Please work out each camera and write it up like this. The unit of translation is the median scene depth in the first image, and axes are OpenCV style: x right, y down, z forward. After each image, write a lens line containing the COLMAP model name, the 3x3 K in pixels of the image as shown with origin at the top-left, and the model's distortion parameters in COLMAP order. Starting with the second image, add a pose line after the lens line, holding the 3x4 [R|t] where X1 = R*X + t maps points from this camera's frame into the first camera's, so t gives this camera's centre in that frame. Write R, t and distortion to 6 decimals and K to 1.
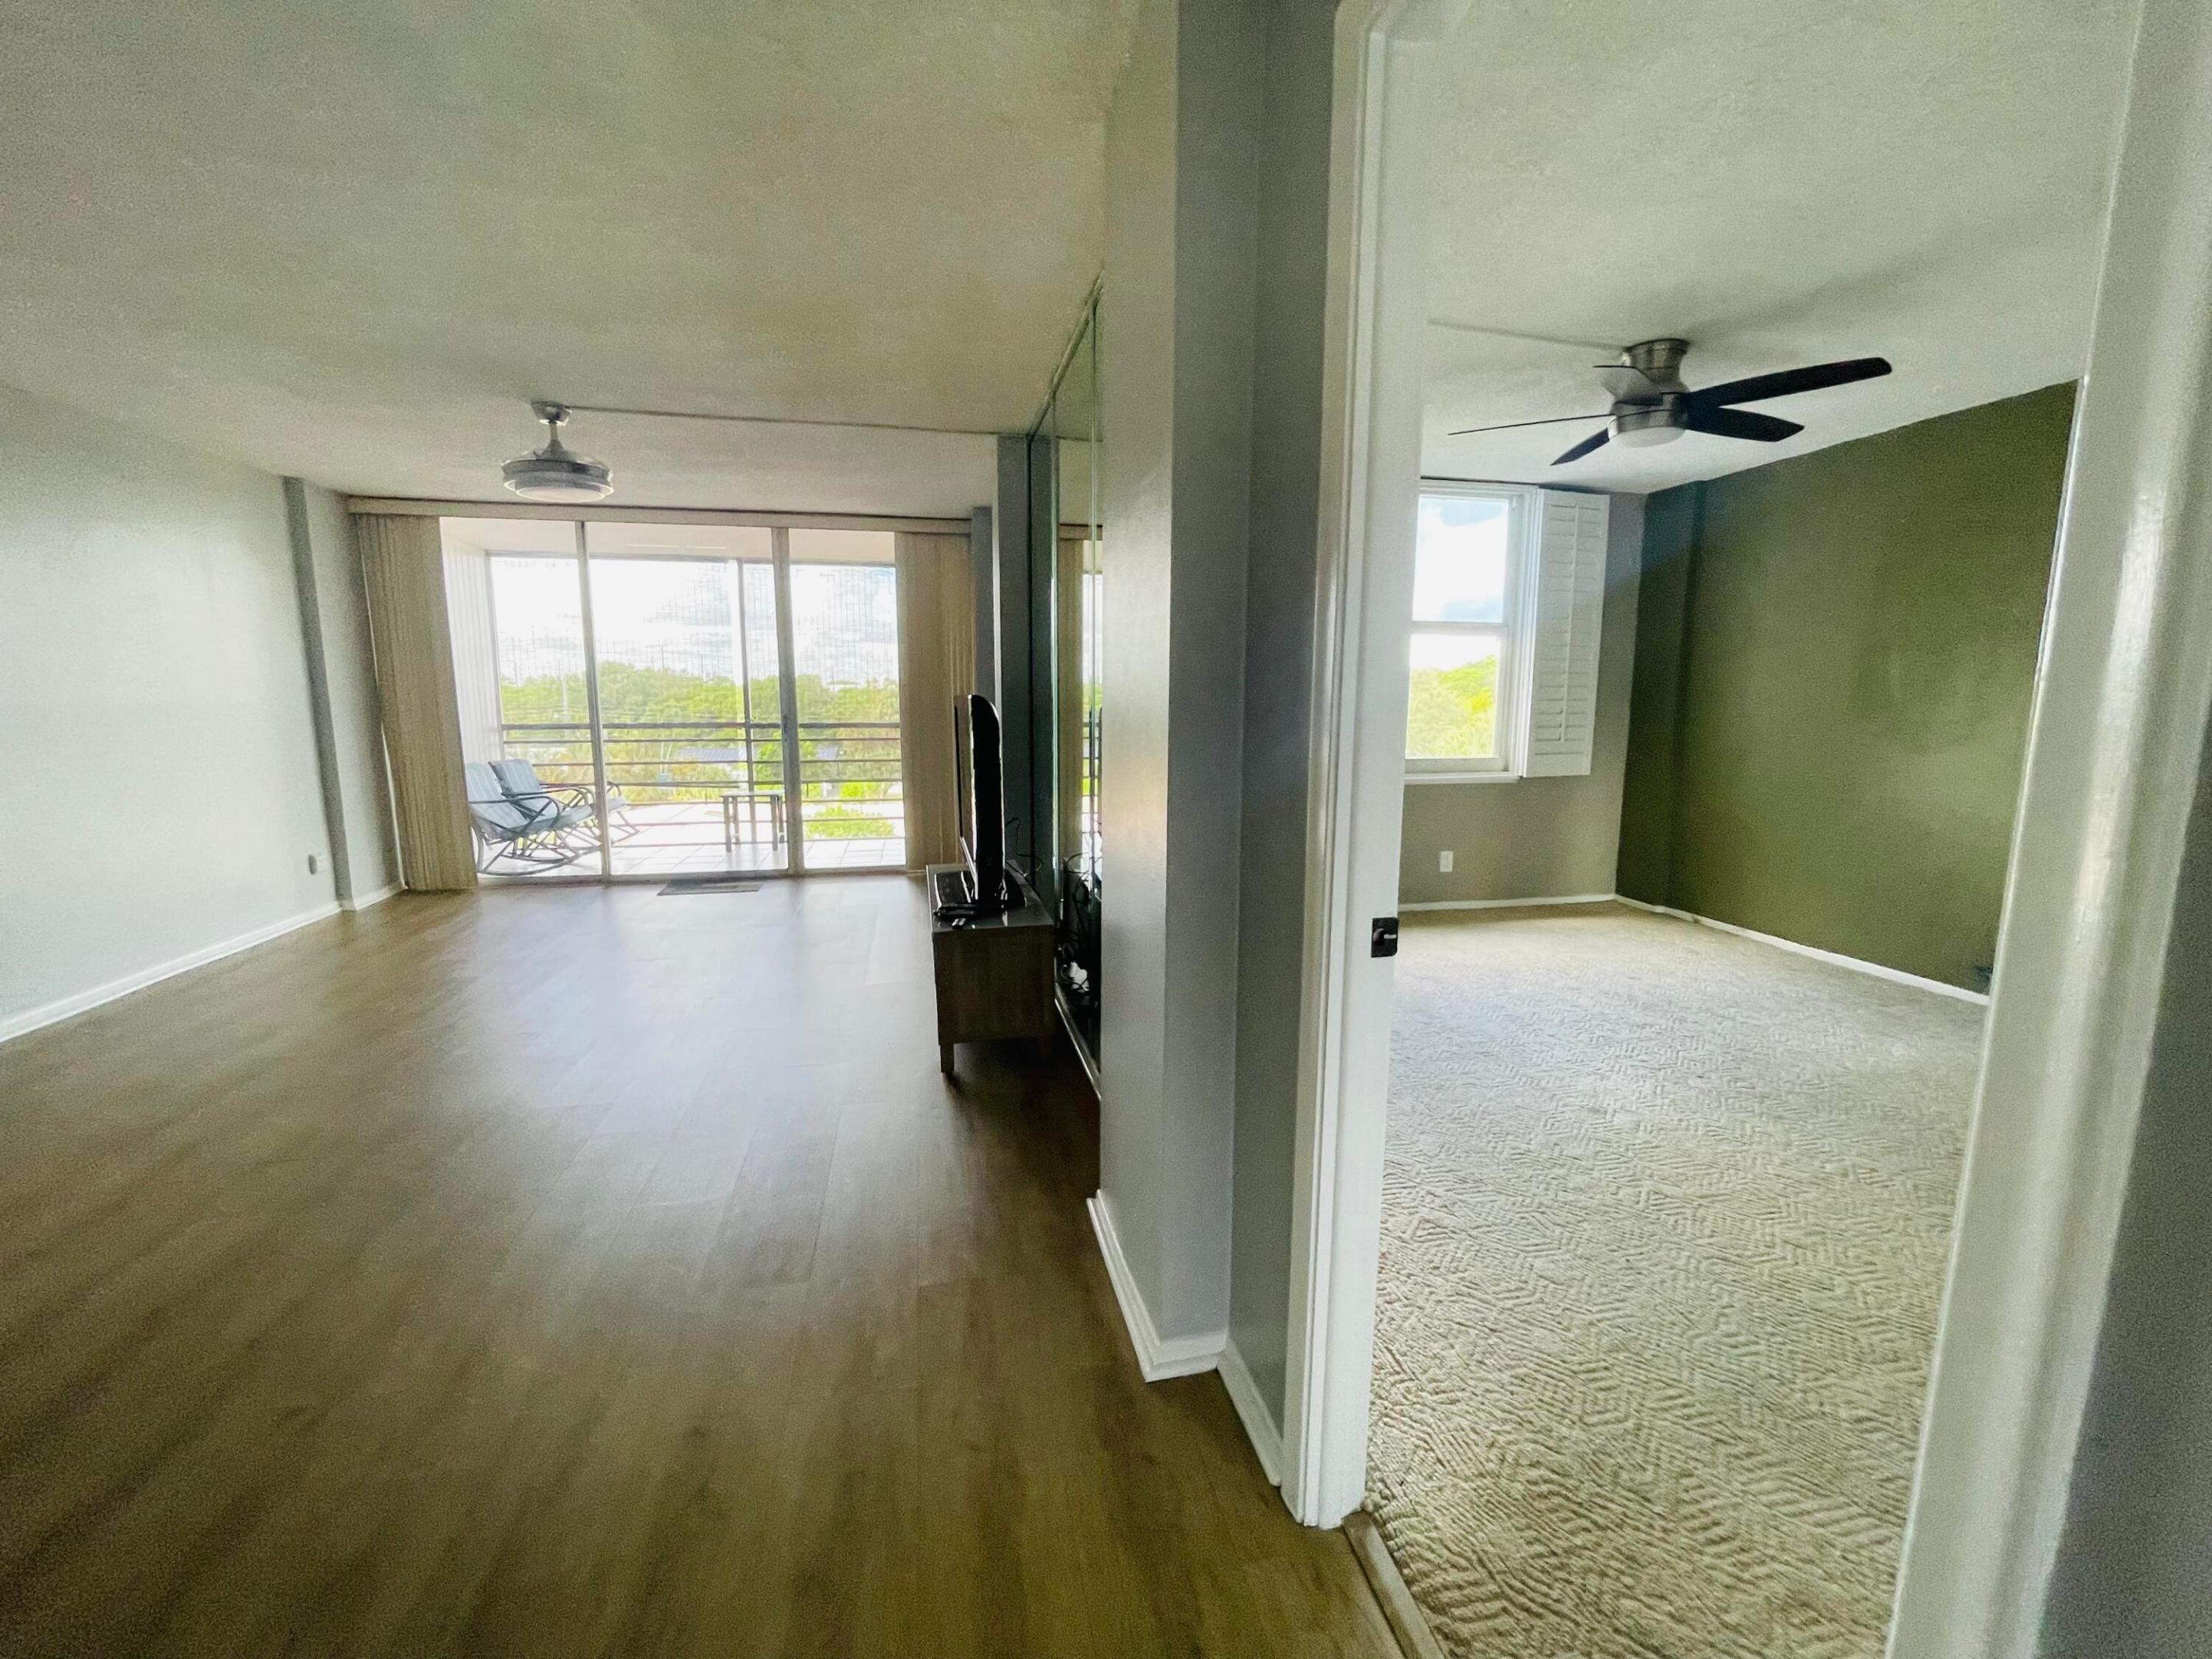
lens RADIAL K [[893.5, 0, 1114.7], [0, 893.5, 830.5], [0, 0, 1]] dist [-0.025341, 0.000050]
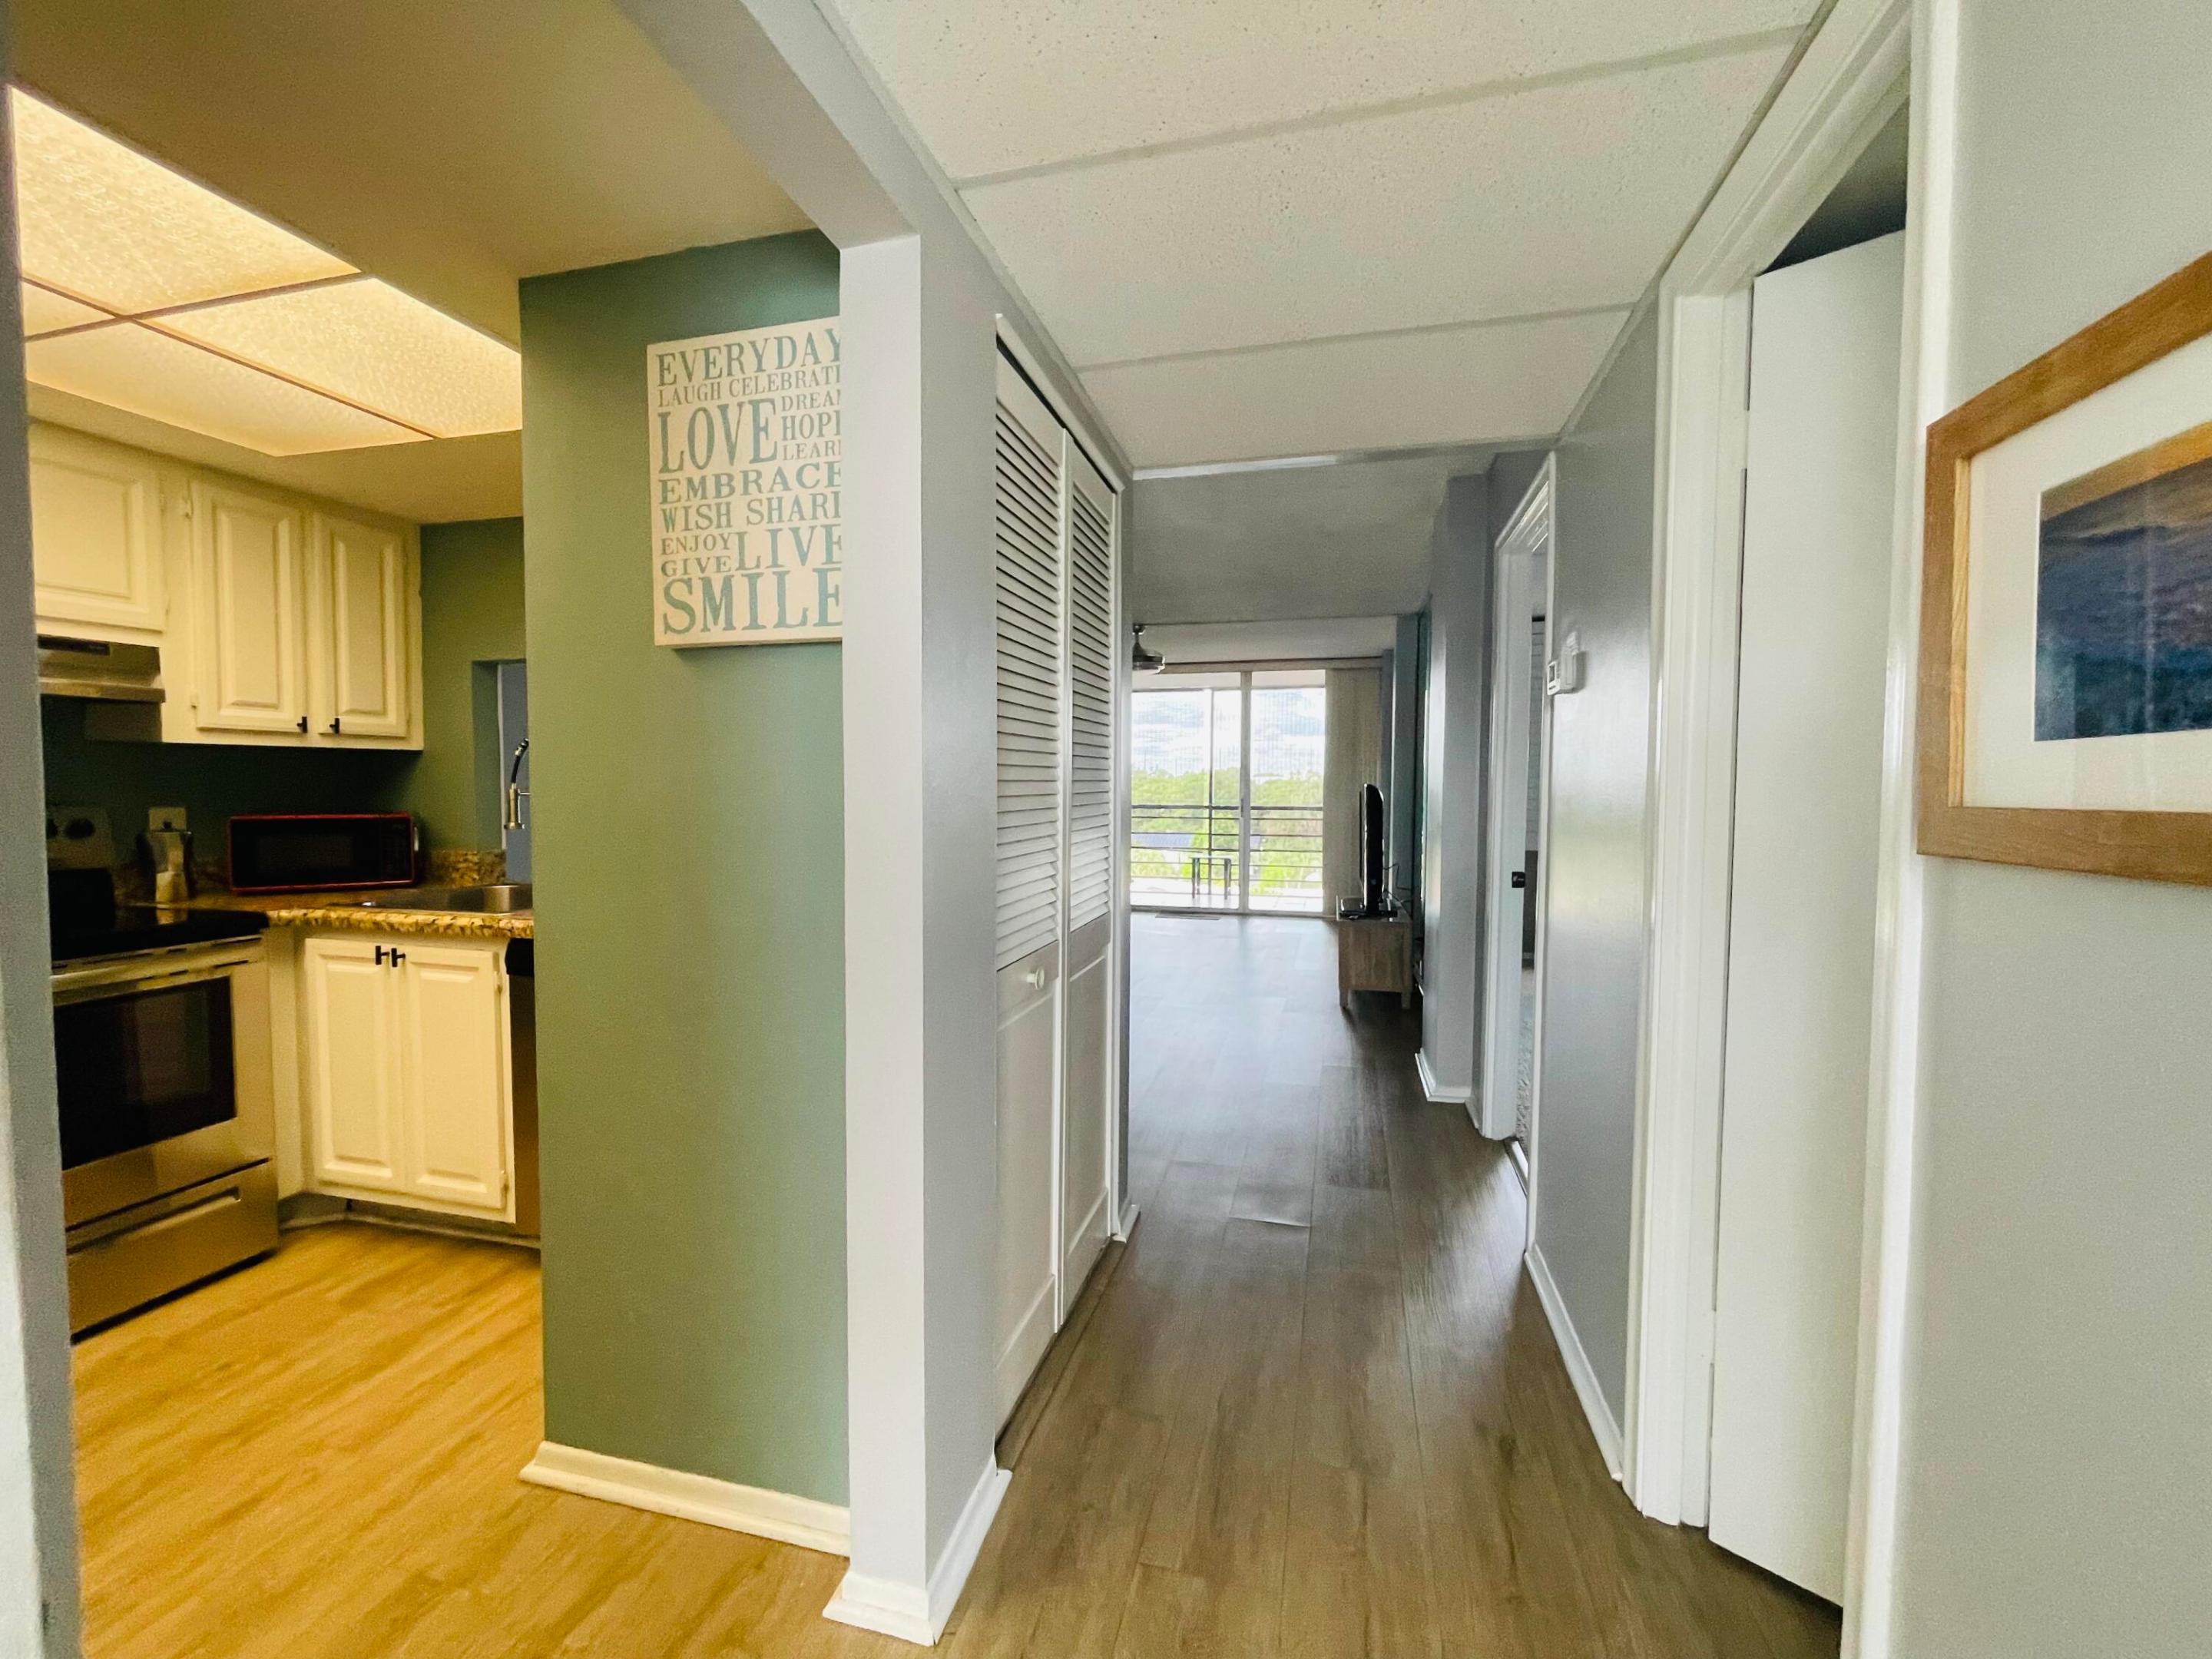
lens RADIAL K [[893.5, 0, 1114.7], [0, 893.5, 830.5], [0, 0, 1]] dist [-0.025341, 0.000050]
pose [[0.896157, 0.023799, -0.443098, 0.080994], [-0.068638, 0.993977, -0.085433, 0.056573], [0.438396, 0.106975, 0.892393, -0.363040]]
